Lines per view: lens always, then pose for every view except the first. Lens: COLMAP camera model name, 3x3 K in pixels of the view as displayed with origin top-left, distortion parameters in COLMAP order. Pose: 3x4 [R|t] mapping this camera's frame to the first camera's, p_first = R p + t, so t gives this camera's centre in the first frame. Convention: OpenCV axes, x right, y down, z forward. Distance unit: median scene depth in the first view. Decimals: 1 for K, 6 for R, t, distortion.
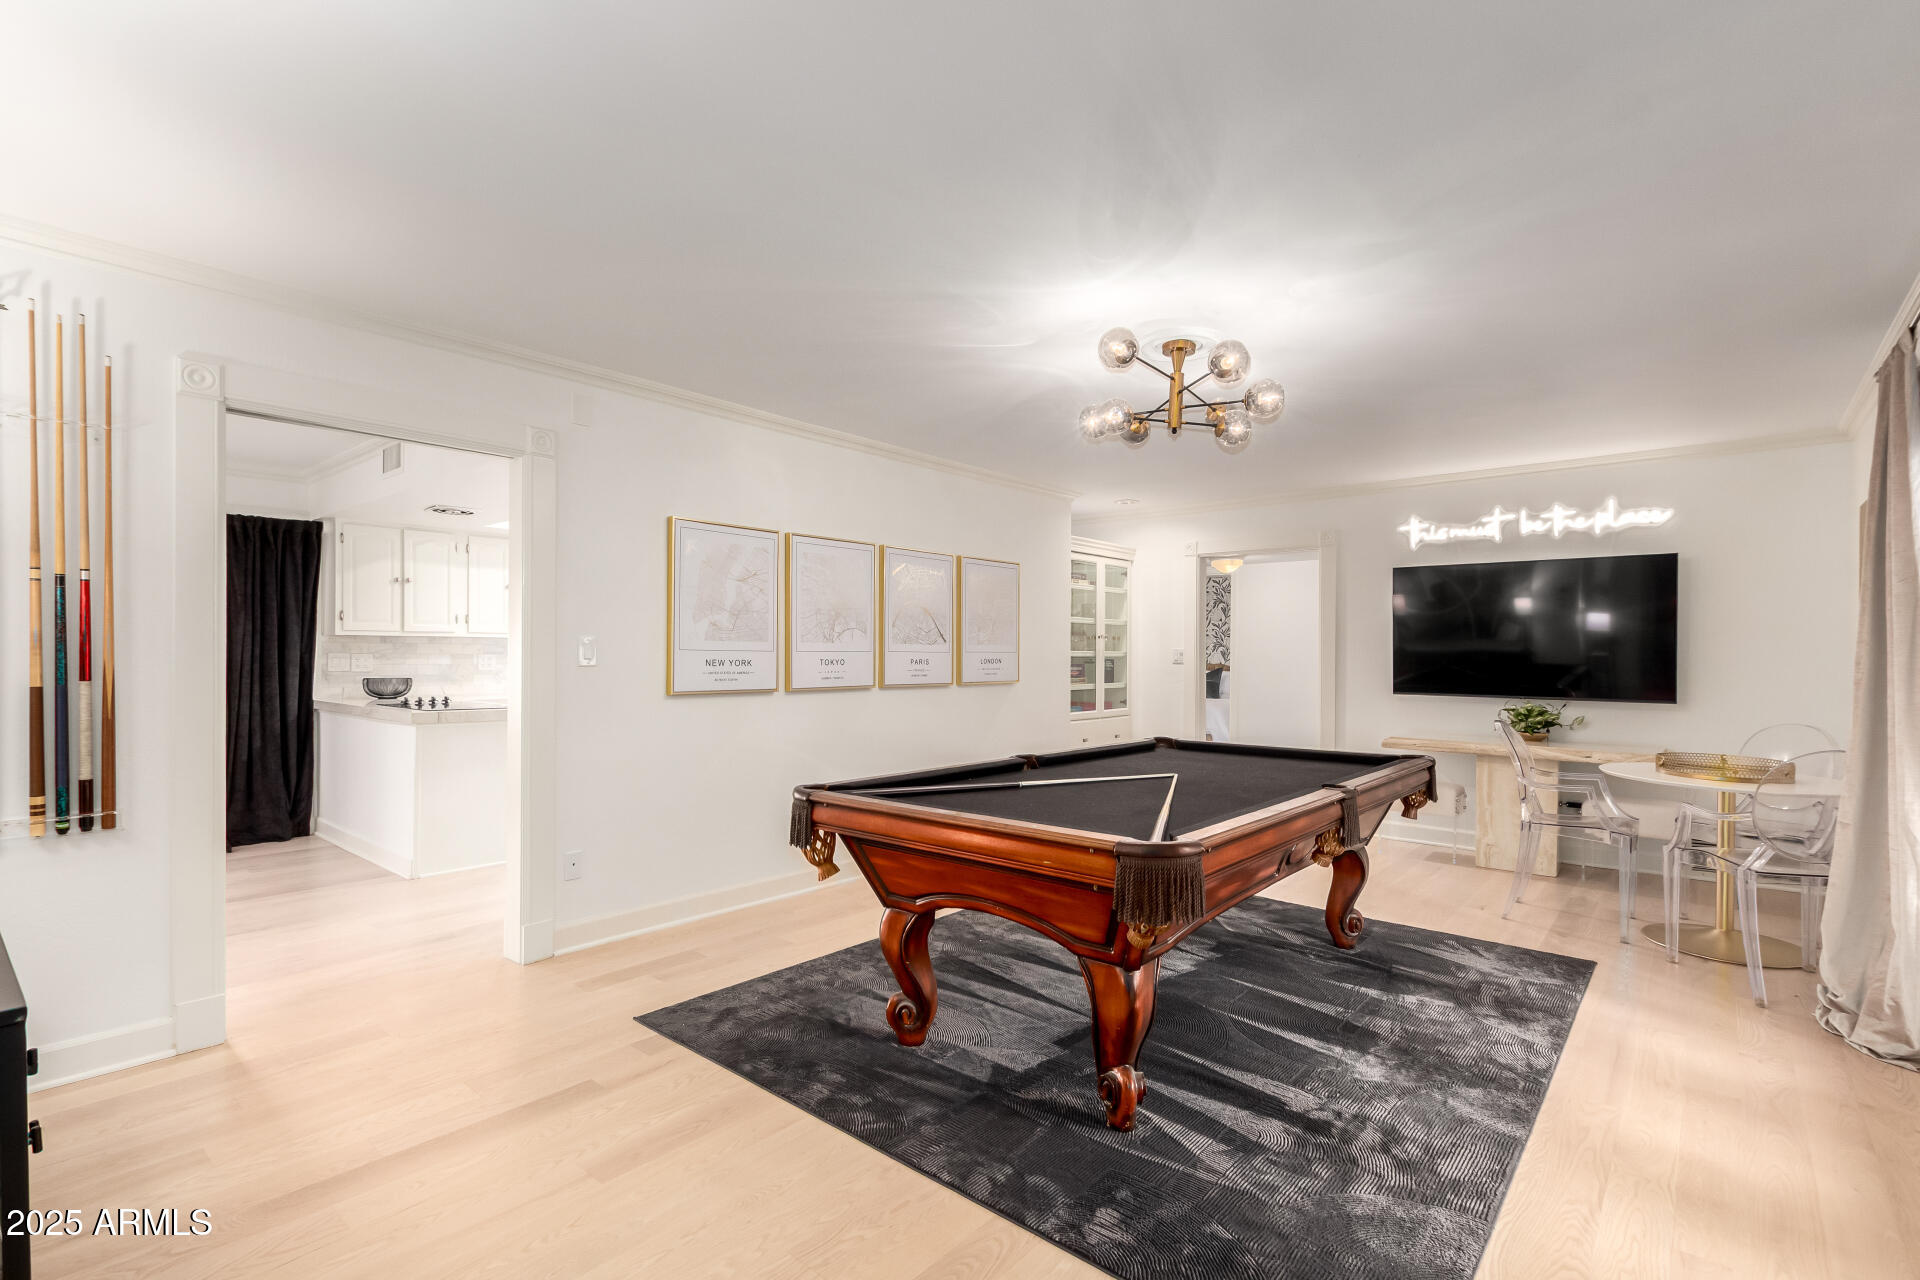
lens RADIAL K [[879.7, 0, 956.3], [0, 879.7, 643.9], [0, 0, 1]] dist [-0.010546, -0.000850]
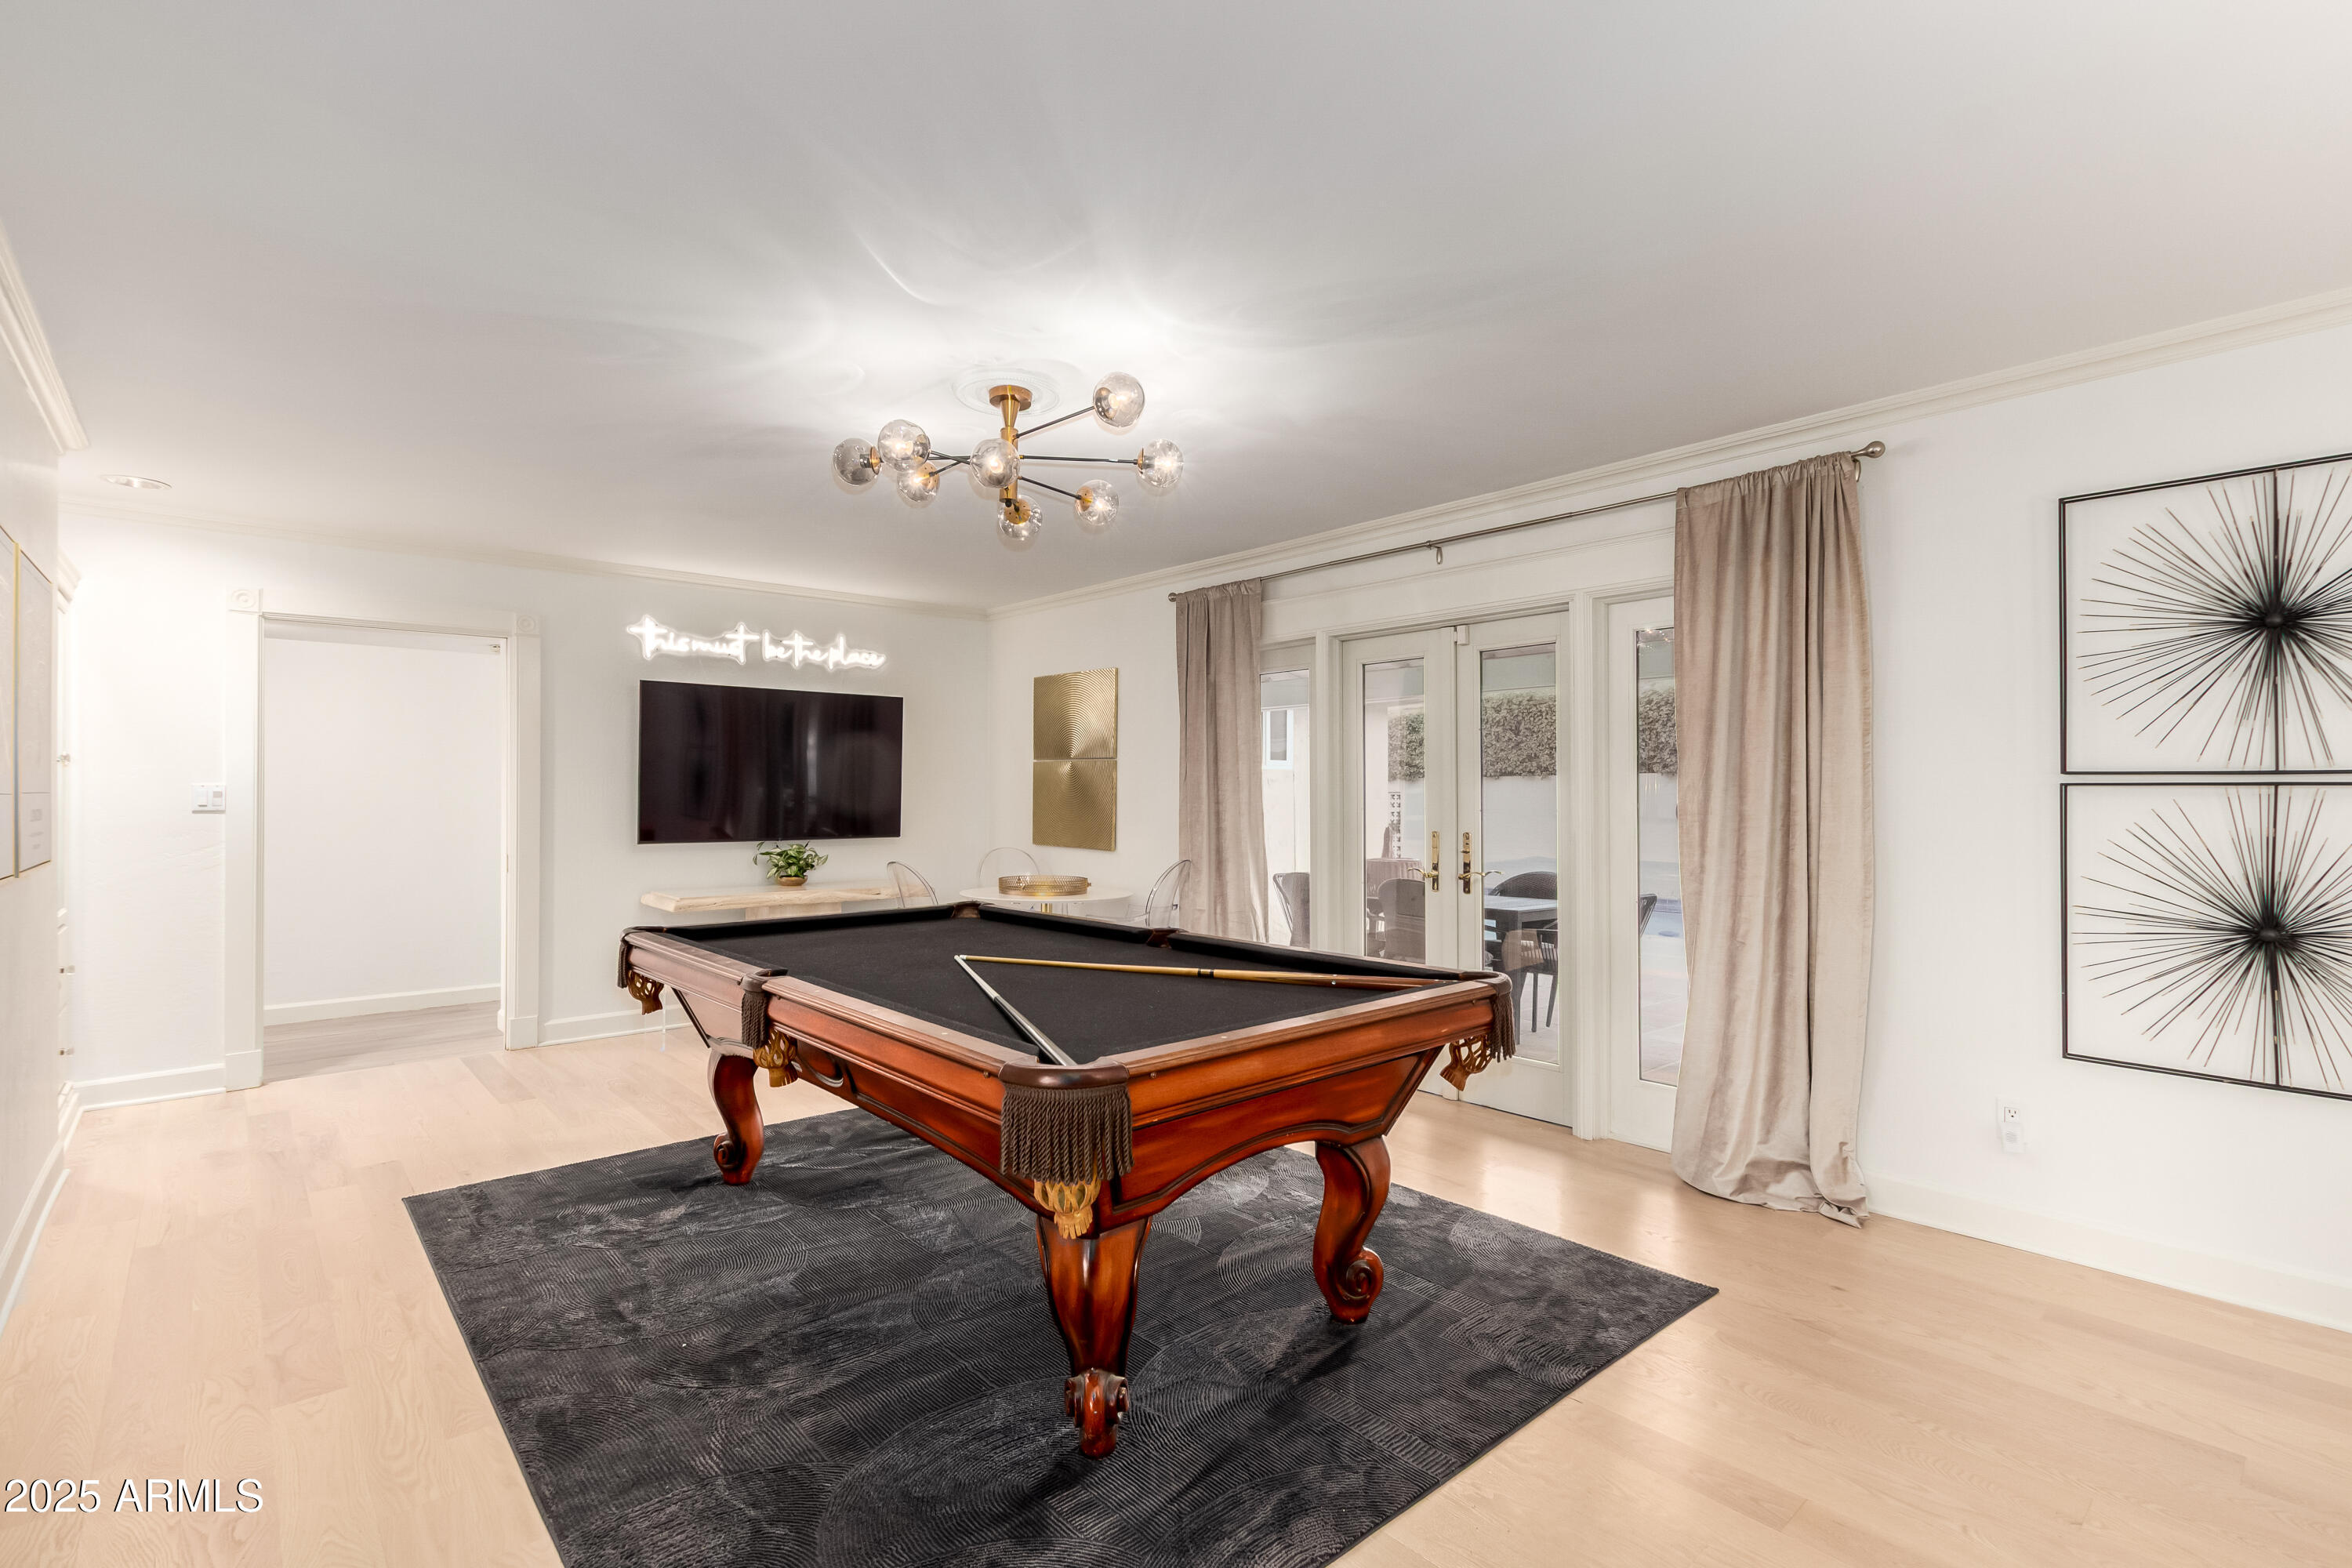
lens RADIAL K [[1077.6, 0, 1167.2], [0, 1077.6, 786.9], [0, 0, 1]] dist [-0.010546, -0.000850]
pose [[0.097620, -0.004355, 0.995214, -0.418679], [-0.010256, 0.999933, 0.005381, -0.003185], [-0.995171, -0.010733, 0.097569, 0.474377]]
